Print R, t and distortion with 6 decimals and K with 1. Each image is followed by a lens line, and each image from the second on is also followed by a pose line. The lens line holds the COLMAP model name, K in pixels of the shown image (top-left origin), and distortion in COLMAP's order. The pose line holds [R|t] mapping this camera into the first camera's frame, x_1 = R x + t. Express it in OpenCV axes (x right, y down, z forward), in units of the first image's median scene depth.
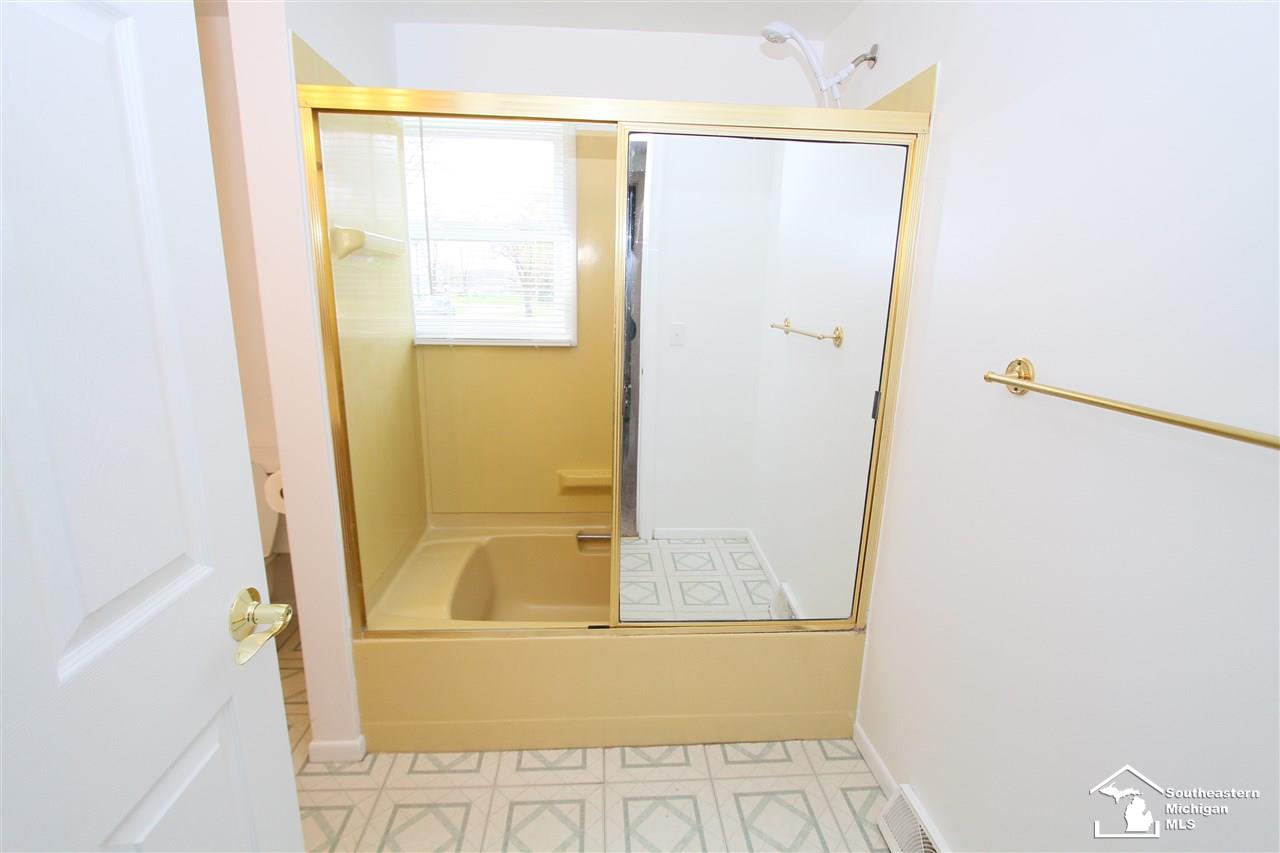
lens RADIAL K [[593.2, 0, 638.7], [0, 593.2, 430.3], [0, 0, 1]] dist [0.001434, 0.000202]
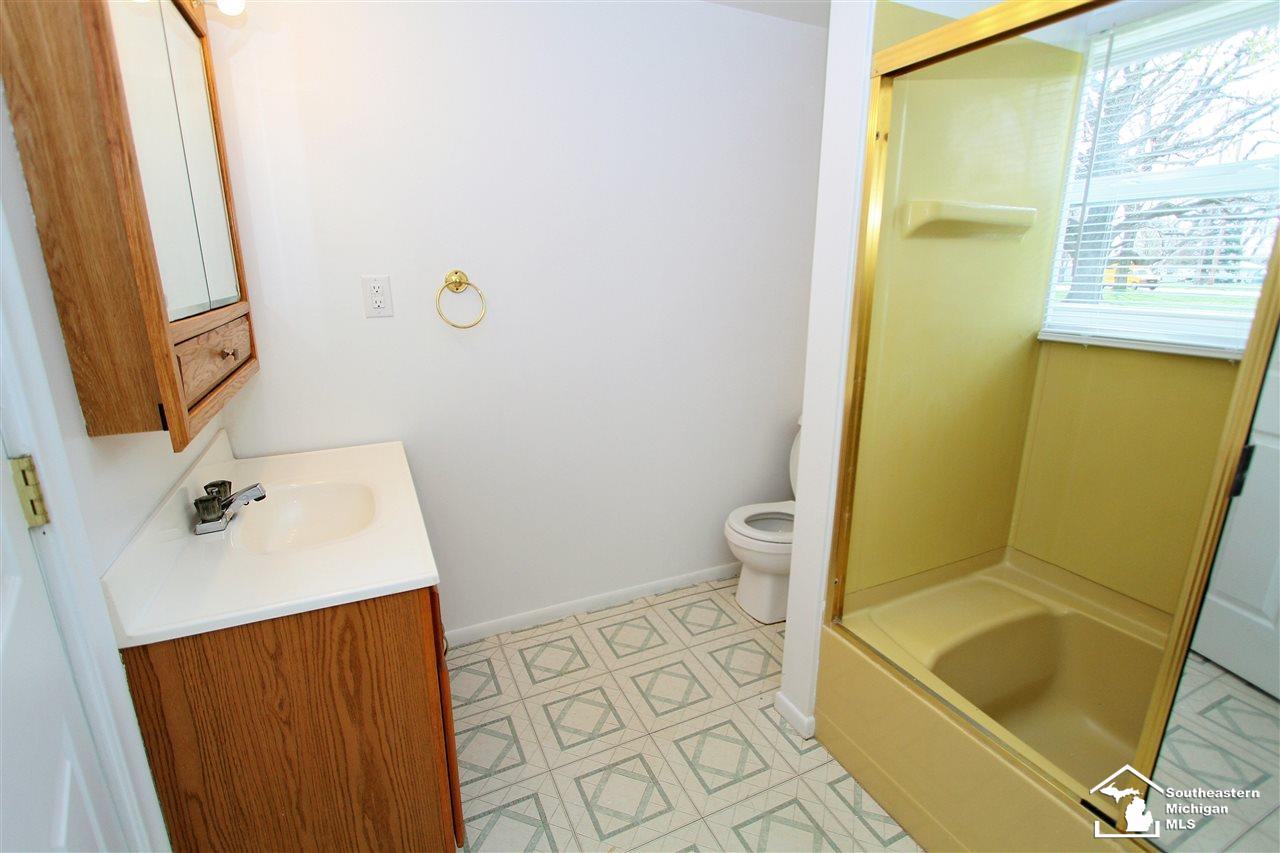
lens RADIAL K [[592.1, 0, 639.3], [0, 592.1, 426.3], [0, 0, 1]] dist [-0.022141, -0.000045]
pose [[0.361436, 0.217097, -0.906770, 0.217336], [-0.209878, 0.966501, 0.147741, -0.044637], [0.908469, 0.136912, 0.394892, 0.274028]]
